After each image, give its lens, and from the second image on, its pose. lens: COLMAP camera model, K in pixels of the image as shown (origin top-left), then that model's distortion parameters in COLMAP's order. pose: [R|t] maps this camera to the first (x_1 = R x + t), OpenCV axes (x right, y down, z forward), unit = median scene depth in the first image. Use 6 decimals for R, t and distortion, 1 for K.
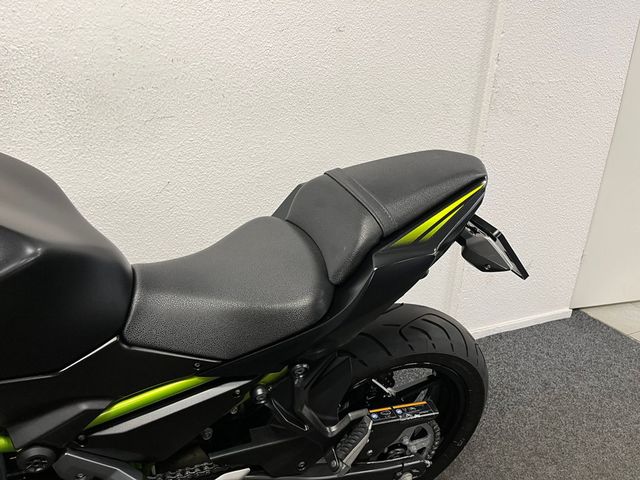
lens RADIAL K [[482.7, 0, 320.0], [0, 482.7, 240.0], [0, 0, 1]] dist [0.087012, -0.128440]
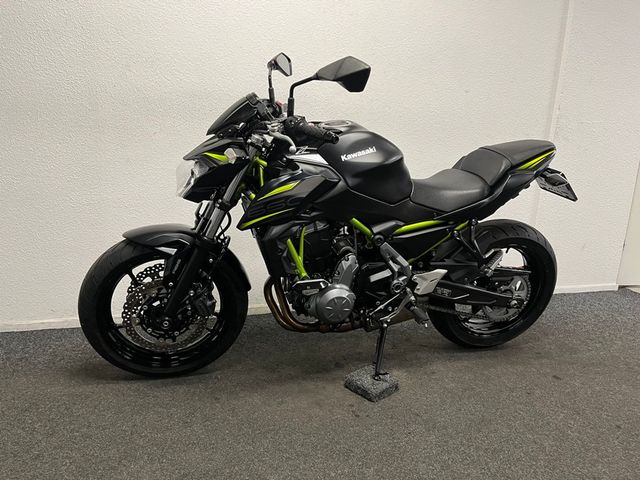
lens RADIAL K [[486.3, 0, 310.1], [0, 486.3, 237.2], [0, 0, 1]] dist [0.081563, -0.125432]
pose [[0.991758, 0.032186, -0.124017, -0.503013], [-0.048909, 0.989739, -0.134256, 0.653812], [0.118423, 0.139215, 0.983156, -1.357465]]
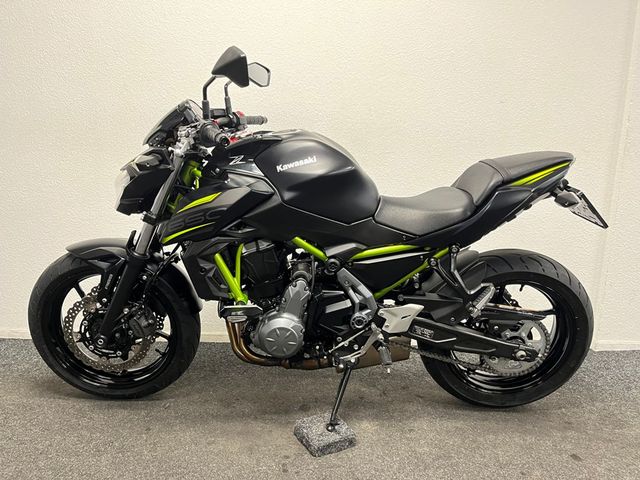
lens RADIAL K [[482.7, 0, 320.0], [0, 482.7, 240.0], [0, 0, 1]] dist [0.087012, -0.128440]
pose [[0.928554, 0.056294, -0.366904, 0.160111], [-0.128346, 0.976160, -0.175043, 0.599342], [0.348303, 0.209627, 0.913642, -0.923989]]
